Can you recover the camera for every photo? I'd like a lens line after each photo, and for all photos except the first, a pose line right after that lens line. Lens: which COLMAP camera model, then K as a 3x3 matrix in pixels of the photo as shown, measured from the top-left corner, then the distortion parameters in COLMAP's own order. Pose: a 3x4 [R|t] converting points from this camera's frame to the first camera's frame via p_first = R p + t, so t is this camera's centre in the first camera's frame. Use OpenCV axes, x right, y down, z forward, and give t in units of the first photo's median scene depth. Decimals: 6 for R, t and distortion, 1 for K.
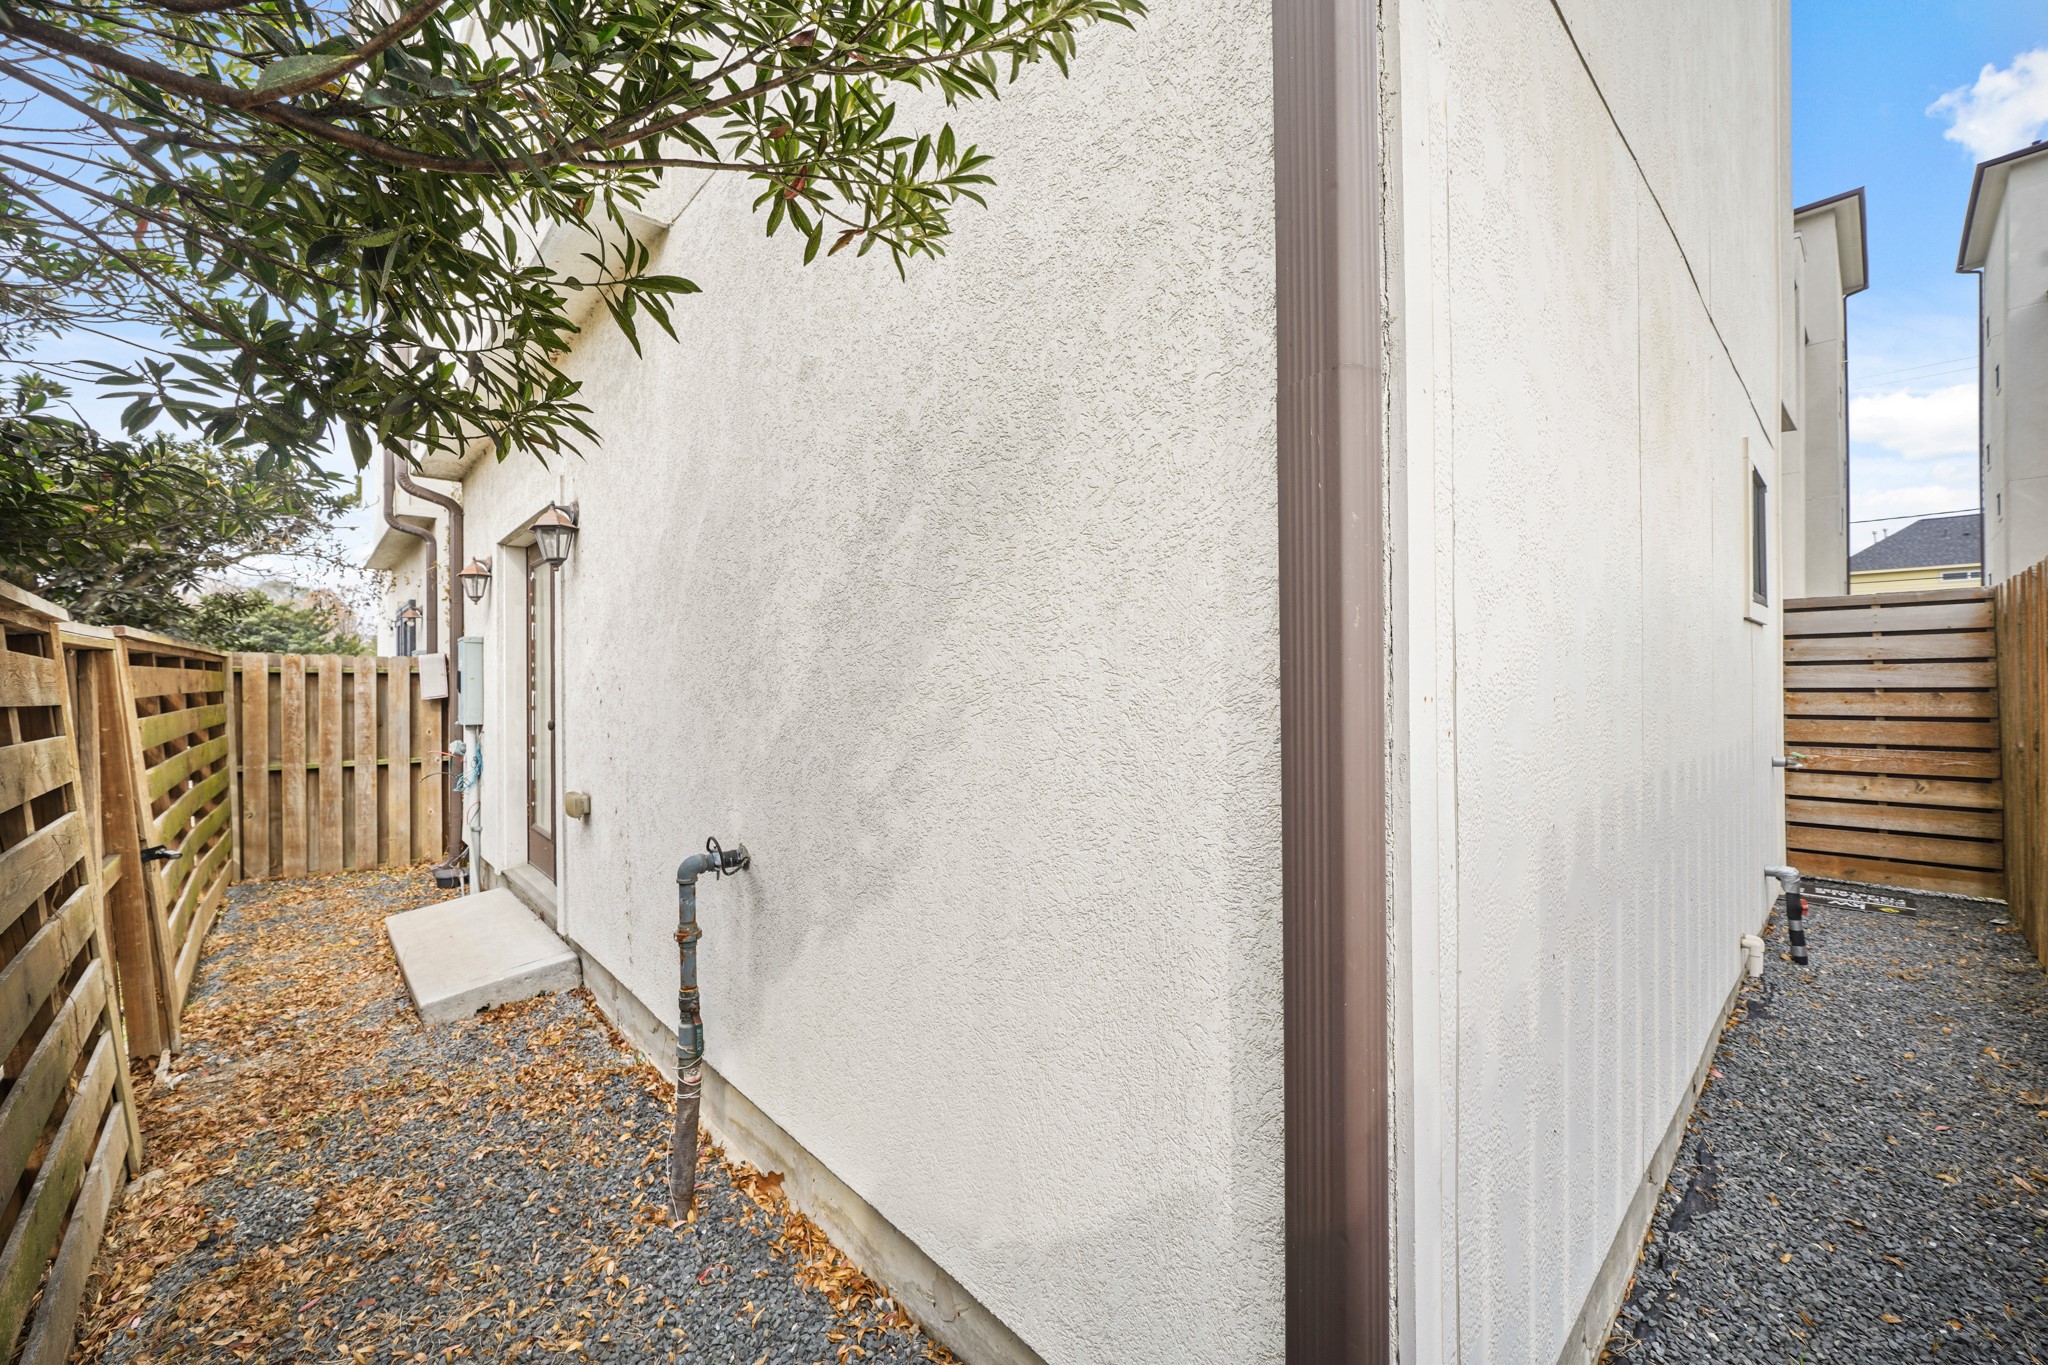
lens RADIAL K [[796.4, 0, 1023.4], [0, 796.4, 680.4], [0, 0, 1]] dist [-0.008171, 0.000856]
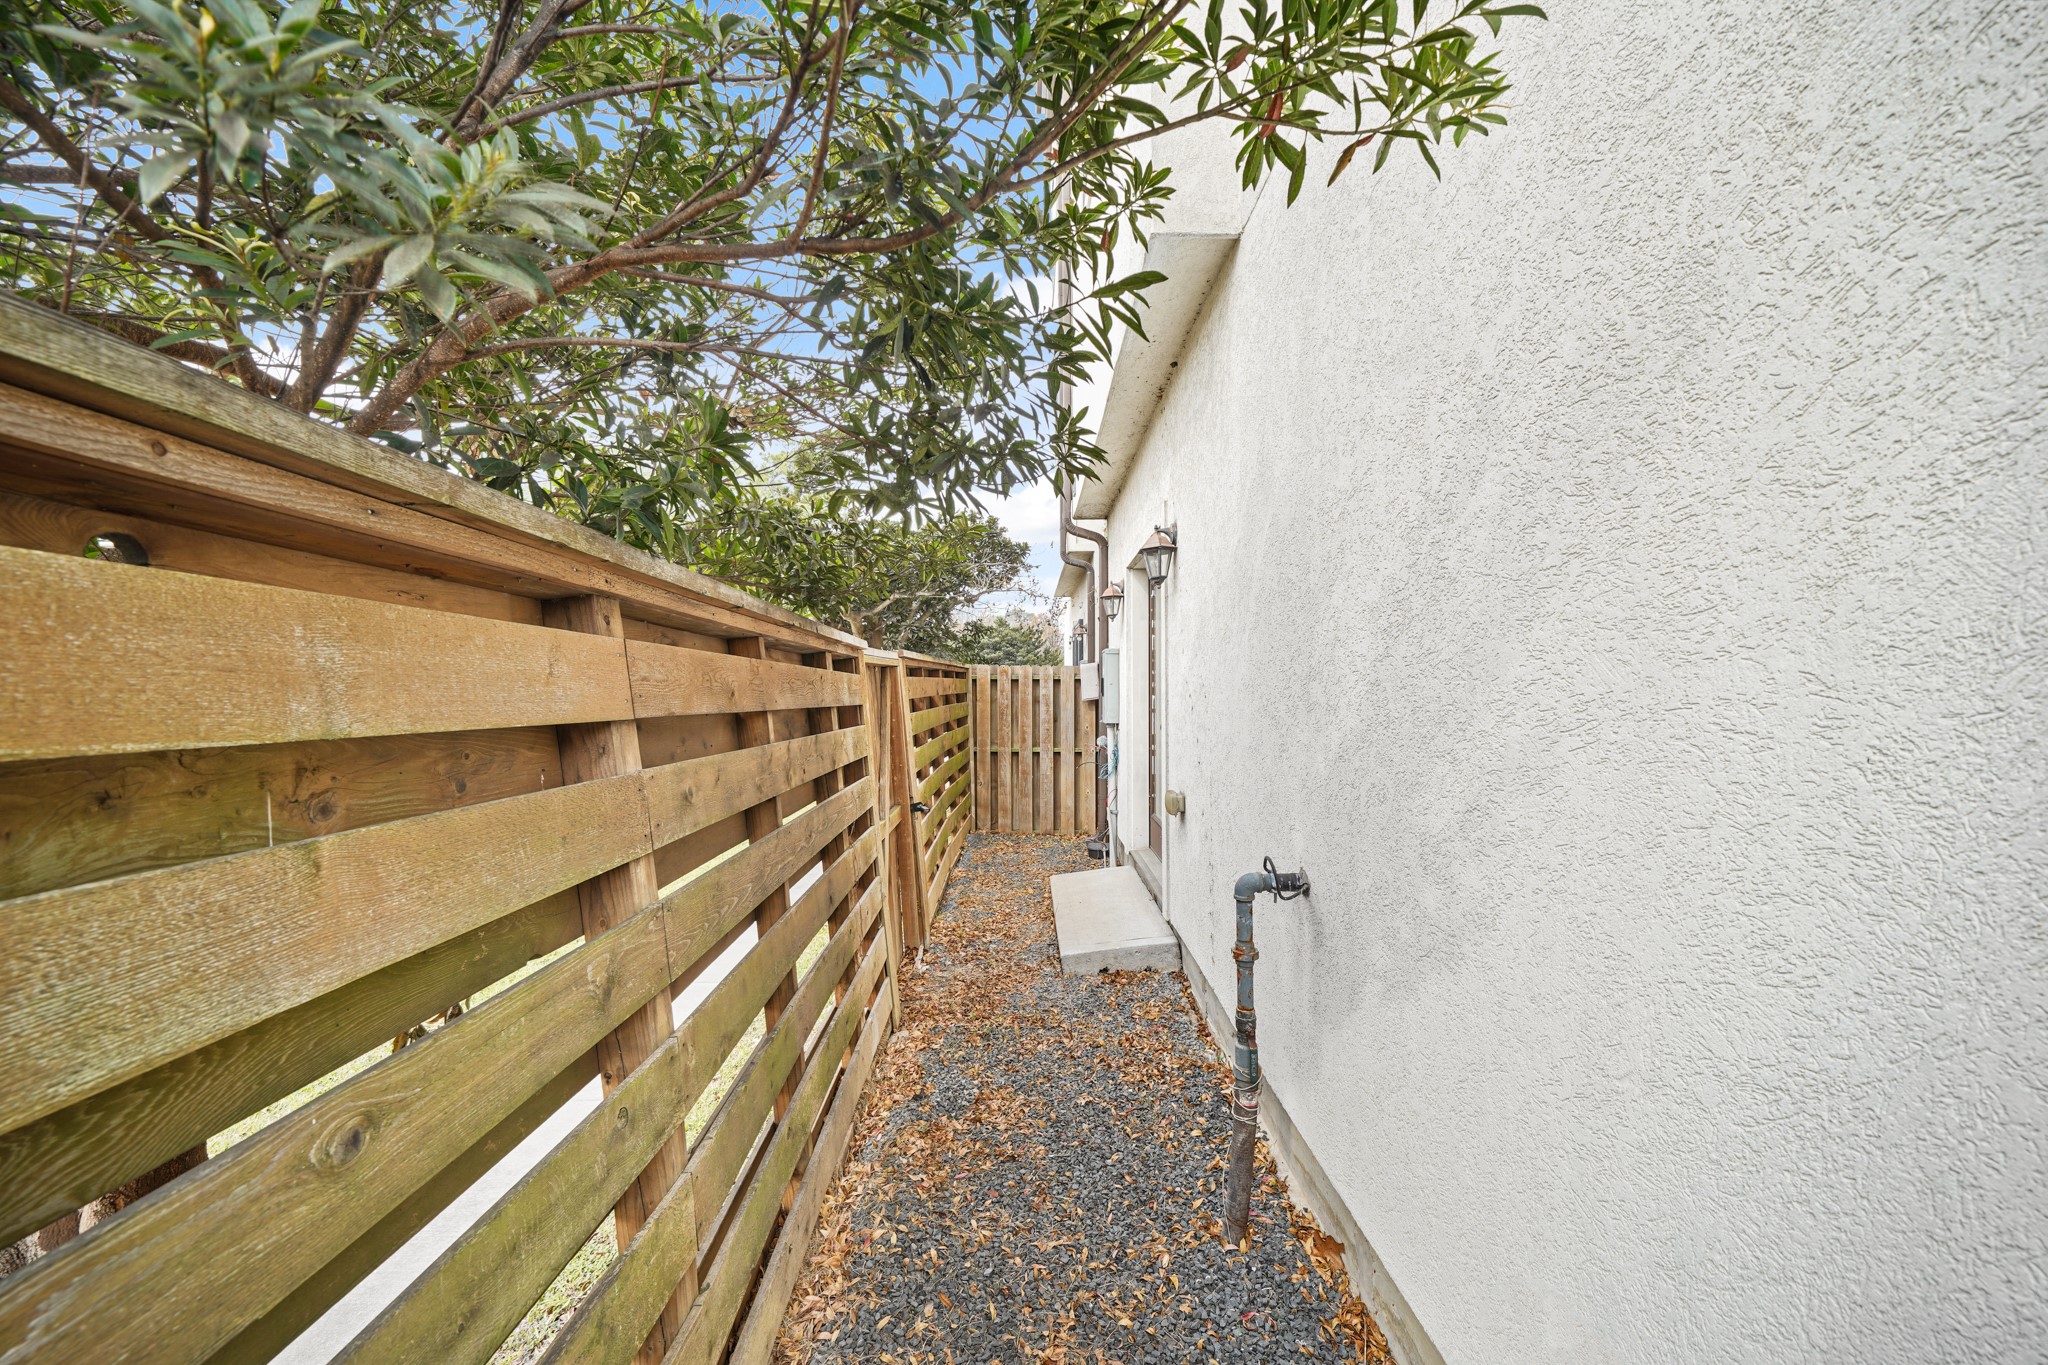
lens RADIAL K [[796.4, 0, 1023.4], [0, 796.4, 680.4], [0, 0, 1]] dist [-0.008171, 0.000856]
pose [[0.728431, -0.000814, -0.685119, 0.045845], [-0.000874, 0.999997, -0.002117, -0.011350], [0.685119, 0.002141, 0.728428, 0.100539]]
